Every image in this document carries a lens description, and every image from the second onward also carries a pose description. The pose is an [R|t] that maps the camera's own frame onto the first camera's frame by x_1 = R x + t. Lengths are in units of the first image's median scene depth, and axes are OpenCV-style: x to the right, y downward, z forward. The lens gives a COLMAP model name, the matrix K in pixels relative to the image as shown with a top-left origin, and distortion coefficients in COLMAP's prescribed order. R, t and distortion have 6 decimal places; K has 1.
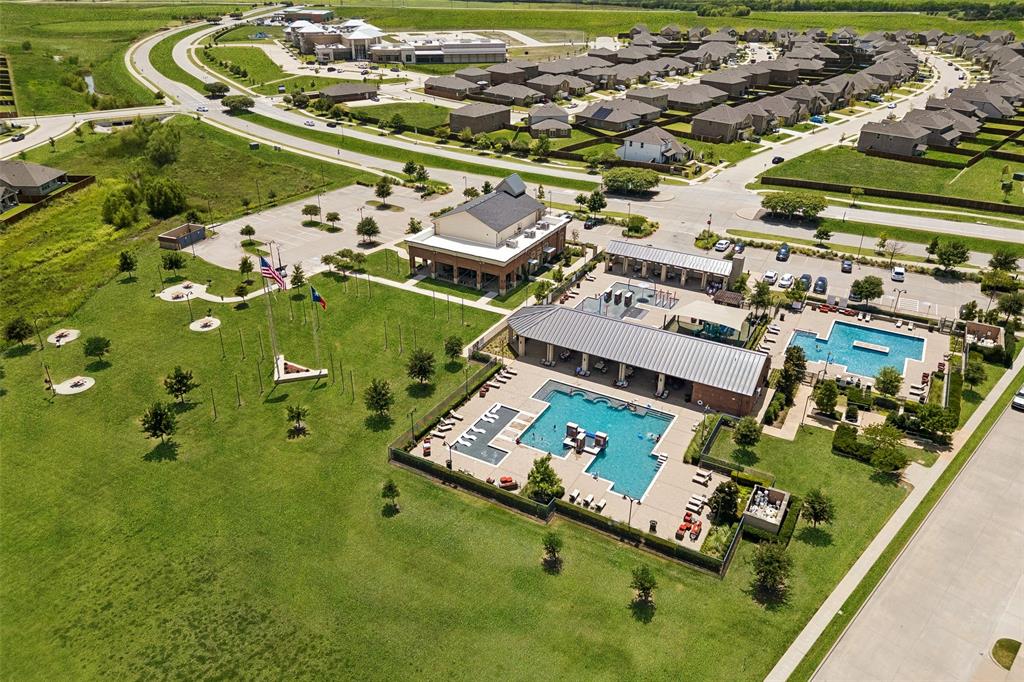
lens RADIAL K [[720.3, 0, 507.1], [0, 720.3, 341.0], [0, 0, 1]] dist [0.067049, -0.074318]
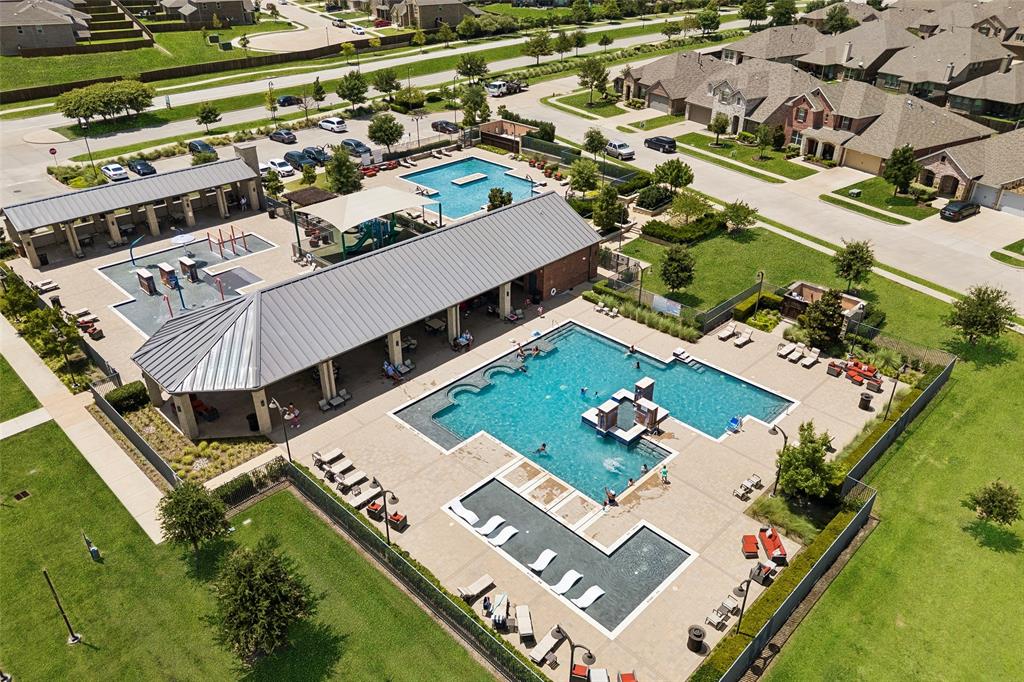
lens RADIAL K [[720.3, 0, 507.1], [0, 720.3, 341.0], [0, 0, 1]] dist [0.067049, -0.074318]
pose [[0.253046, -0.489843, 0.834279, -0.286431], [0.453729, 0.821713, 0.344844, -0.112689], [-0.854458, 0.291275, 0.430187, 0.716634]]
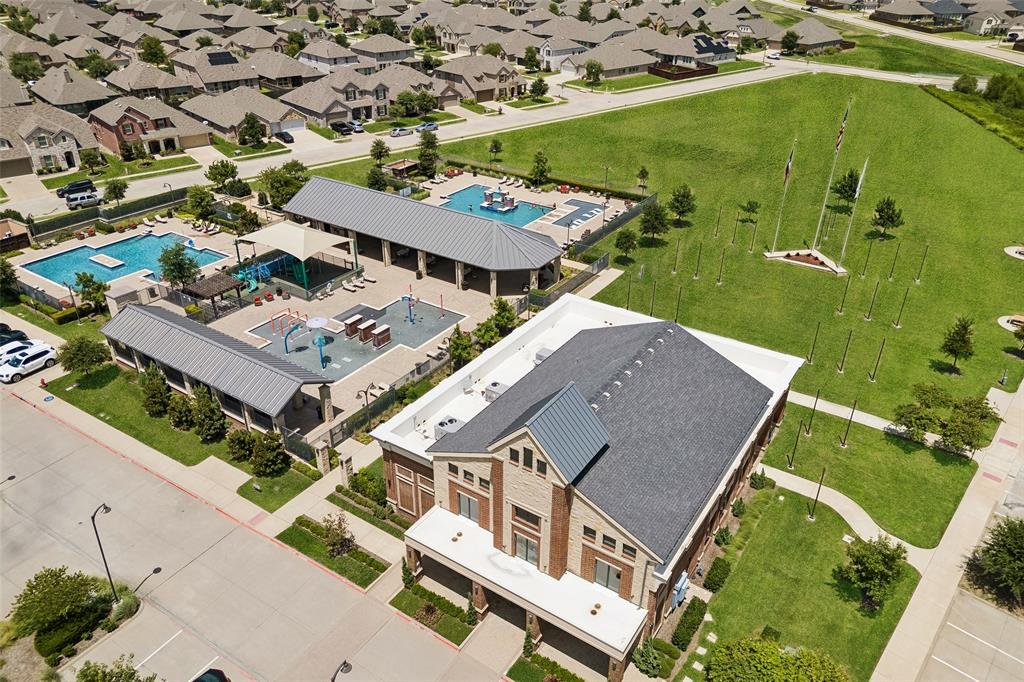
lens RADIAL K [[720.3, 0, 507.1], [0, 720.3, 341.0], [0, 0, 1]] dist [0.067049, -0.074318]
pose [[-0.997541, -0.042554, 0.055693, 0.014792], [0.023809, 0.541603, 0.840297, -0.653617], [-0.065922, 0.839557, -0.539258, 1.593112]]
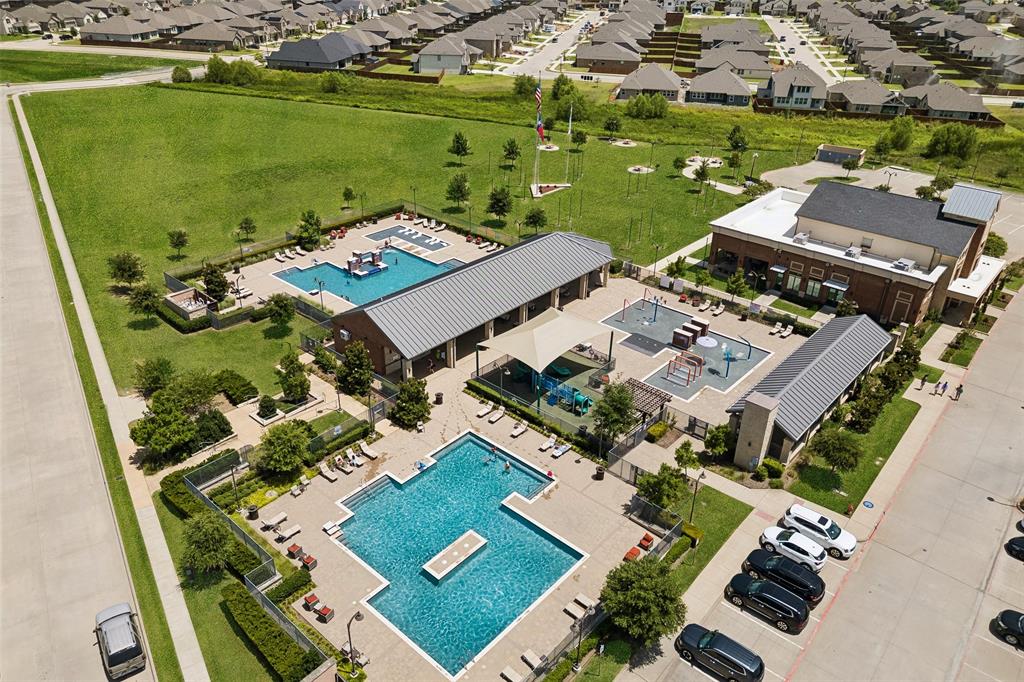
lens RADIAL K [[720.3, 0, 507.1], [0, 720.3, 341.0], [0, 0, 1]] dist [0.067049, -0.074318]
pose [[-0.209653, 0.470889, -0.856918, 0.890077], [-0.472812, 0.718296, 0.510392, -0.368679], [0.855859, 0.512167, 0.072049, 0.999954]]
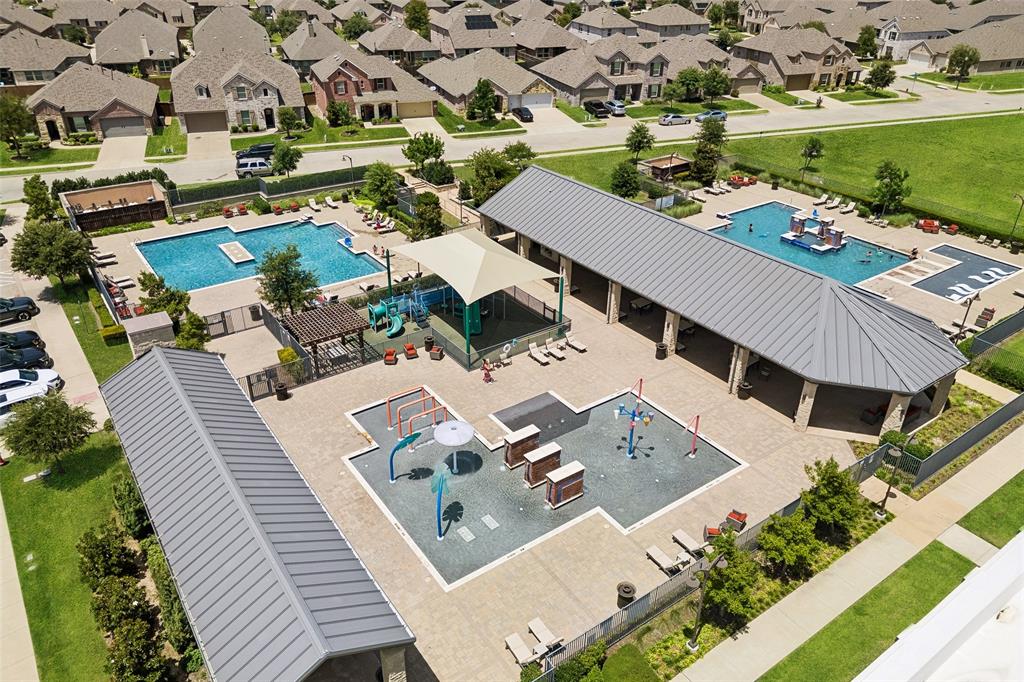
lens RADIAL K [[720.3, 0, 507.1], [0, 720.3, 341.0], [0, 0, 1]] dist [0.067049, -0.074318]
pose [[-0.907132, -0.214832, 0.361882, 0.086865], [0.188064, 0.562325, 0.805247, -0.406238], [-0.376488, 0.798522, -0.469701, 1.345516]]
